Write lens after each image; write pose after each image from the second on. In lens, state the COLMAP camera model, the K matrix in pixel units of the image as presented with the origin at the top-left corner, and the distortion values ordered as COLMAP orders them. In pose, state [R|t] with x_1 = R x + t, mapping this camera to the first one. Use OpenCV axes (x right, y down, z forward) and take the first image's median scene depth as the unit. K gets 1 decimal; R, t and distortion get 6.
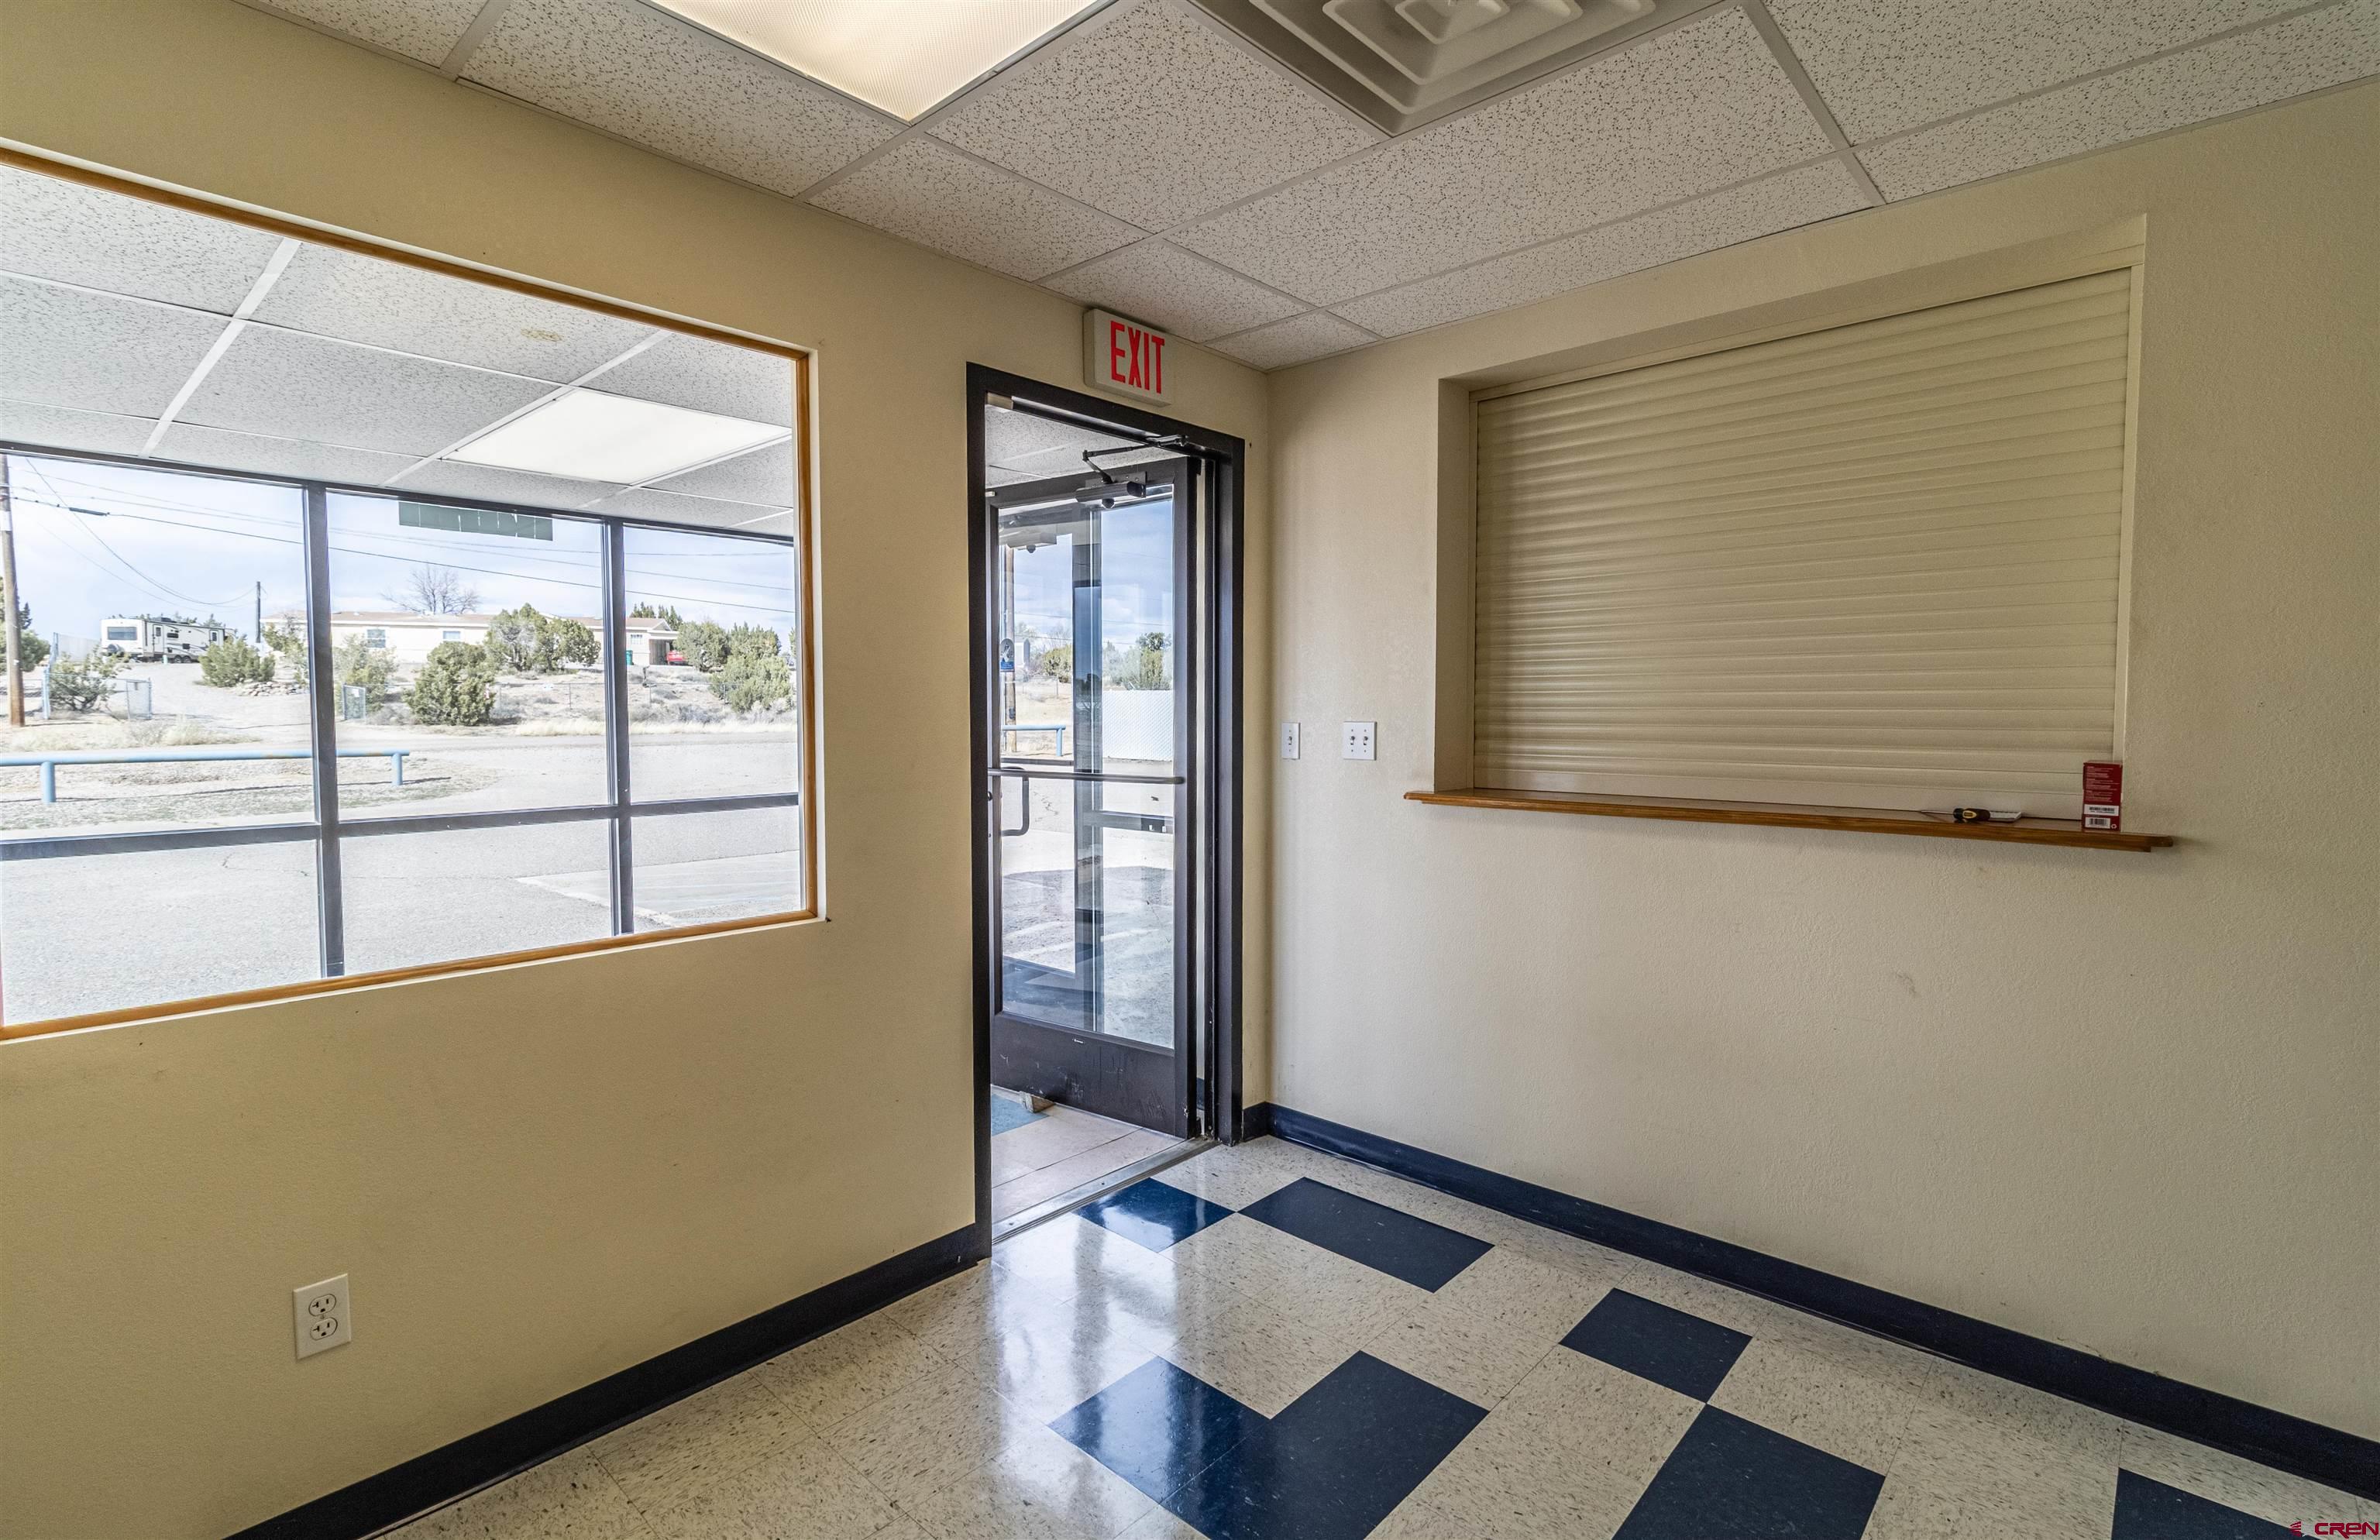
lens RADIAL K [[1109.2, 0, 1204.9], [0, 1109.2, 777.6], [0, 0, 1]] dist [0.003644, 0.000326]
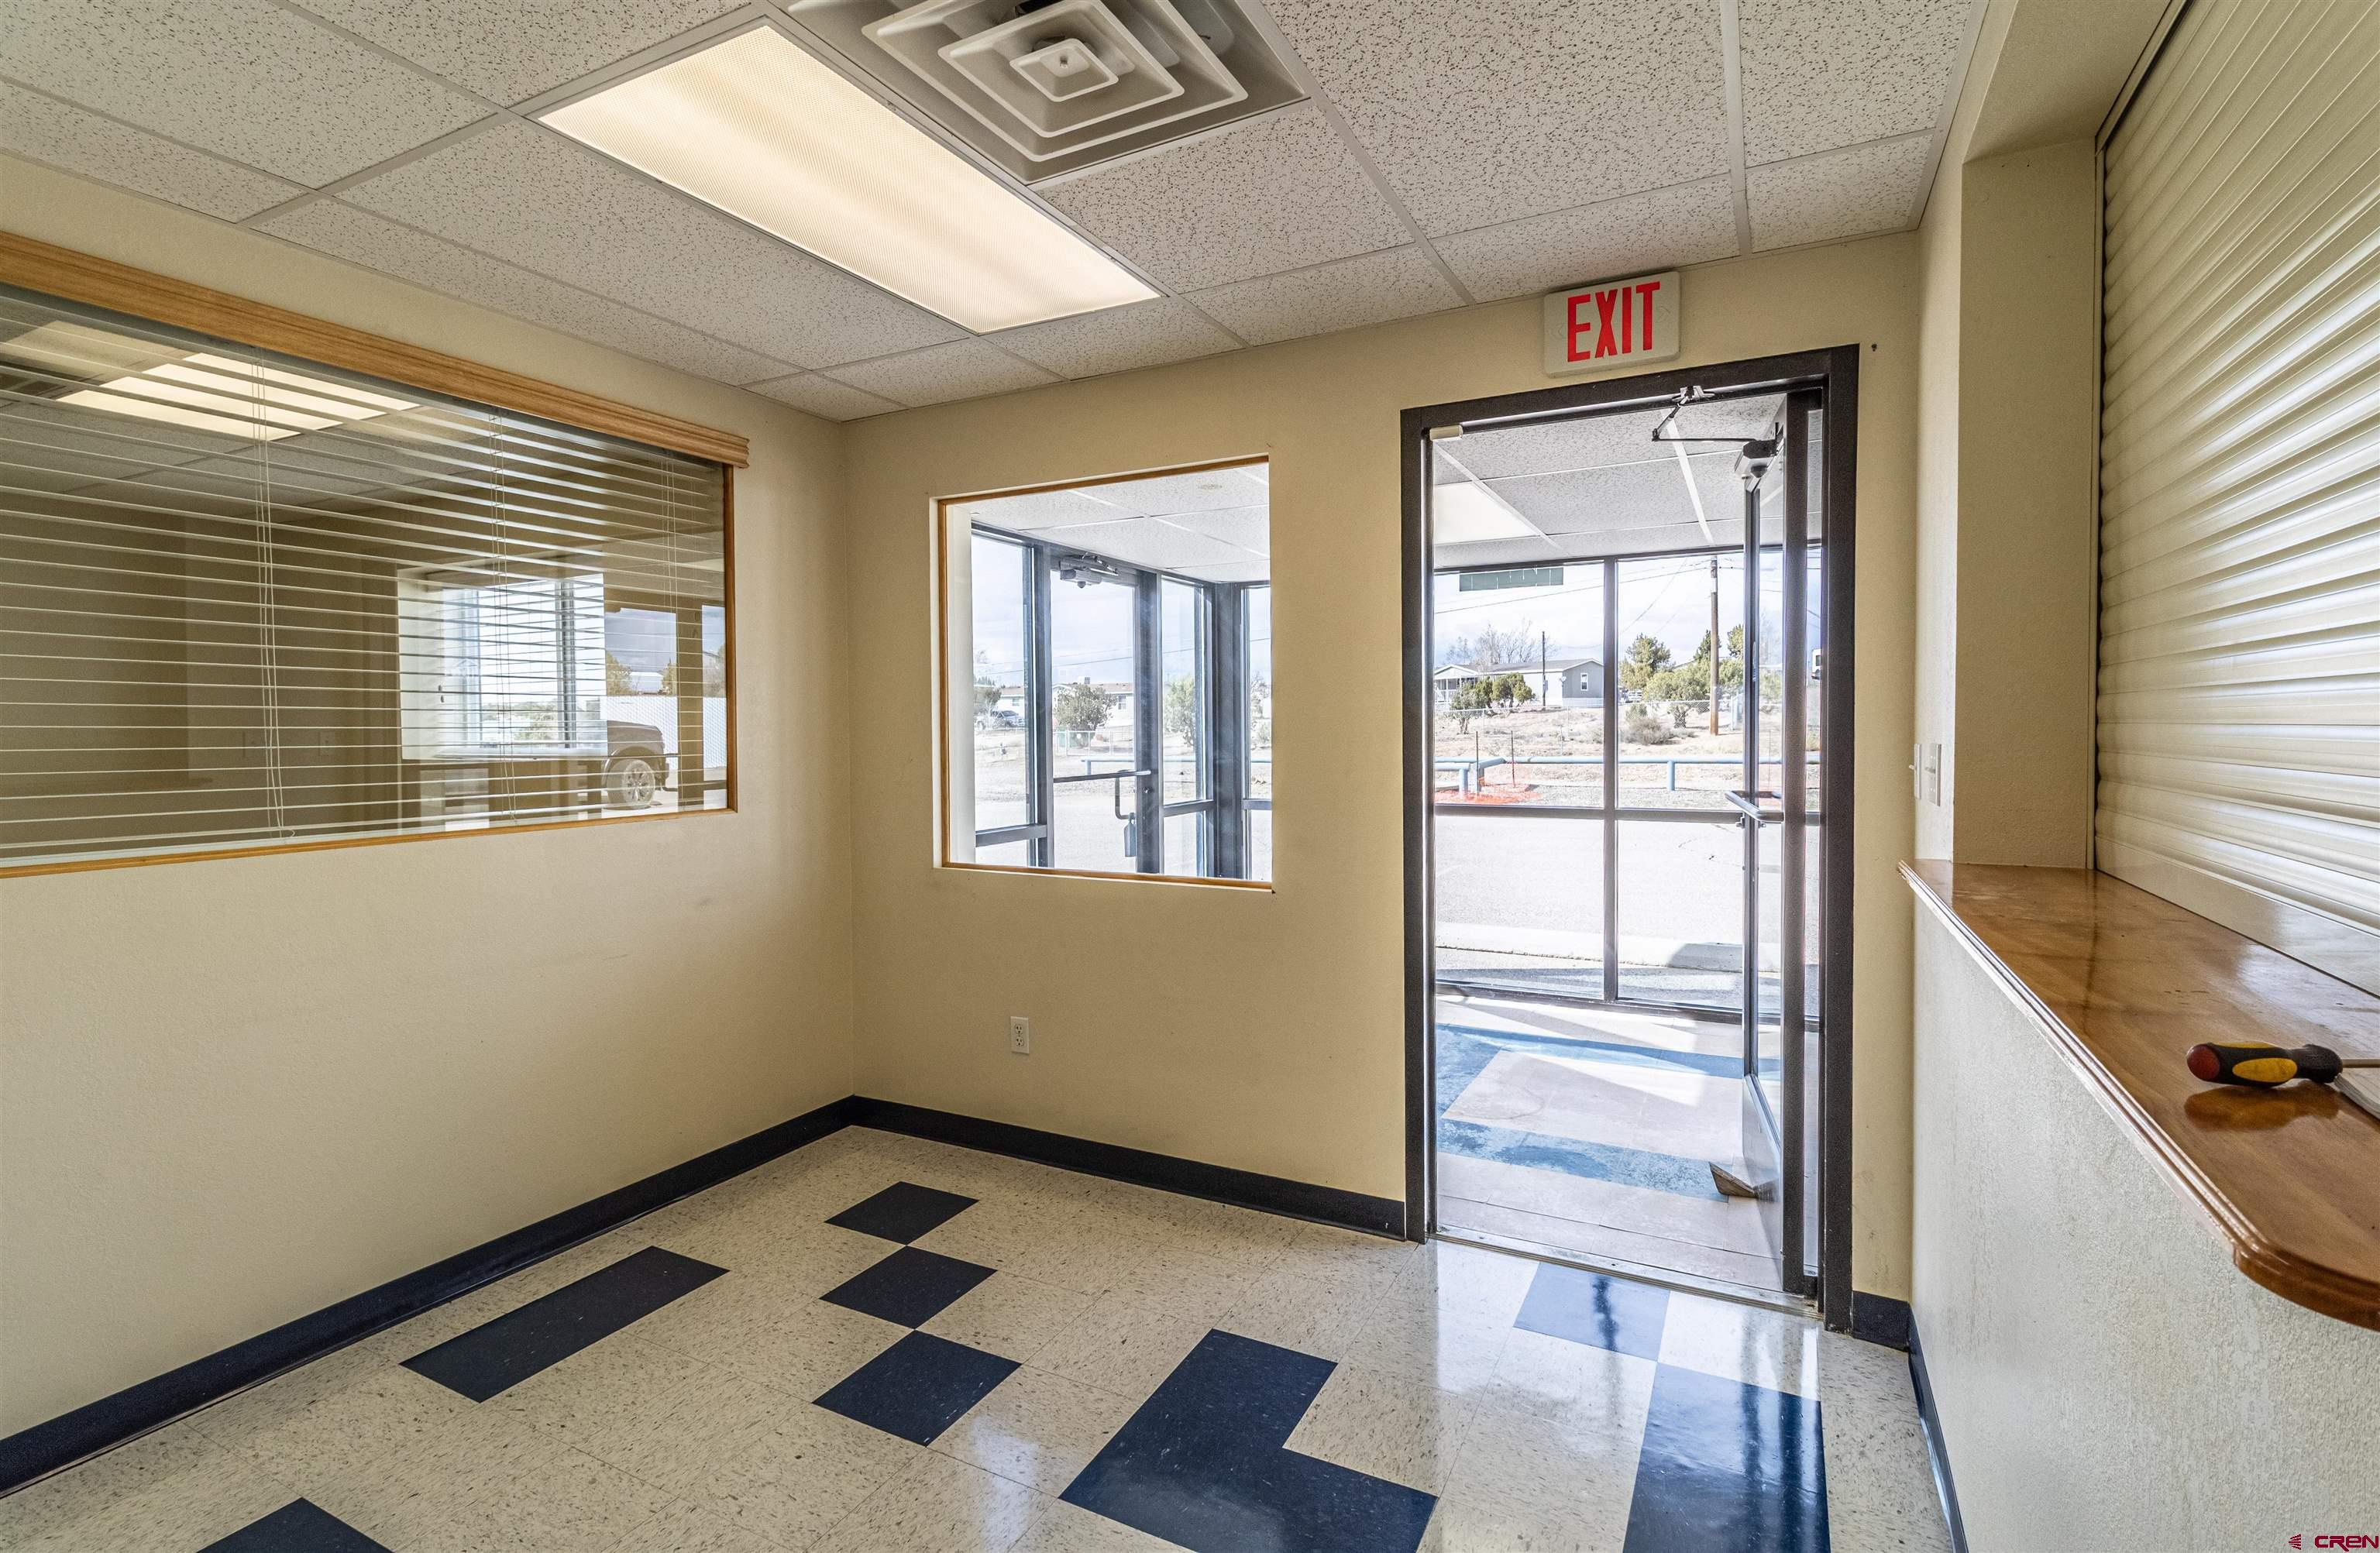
lens RADIAL K [[1109.1, 0, 1208.4], [0, 1109.1, 780.5], [0, 0, 1]] dist [0.003644, 0.000326]
pose [[0.250762, 0.046593, -0.966927, 0.713778], [-0.052916, 0.998007, 0.034367, -0.032912], [0.966601, 0.042548, 0.252728, 0.487231]]
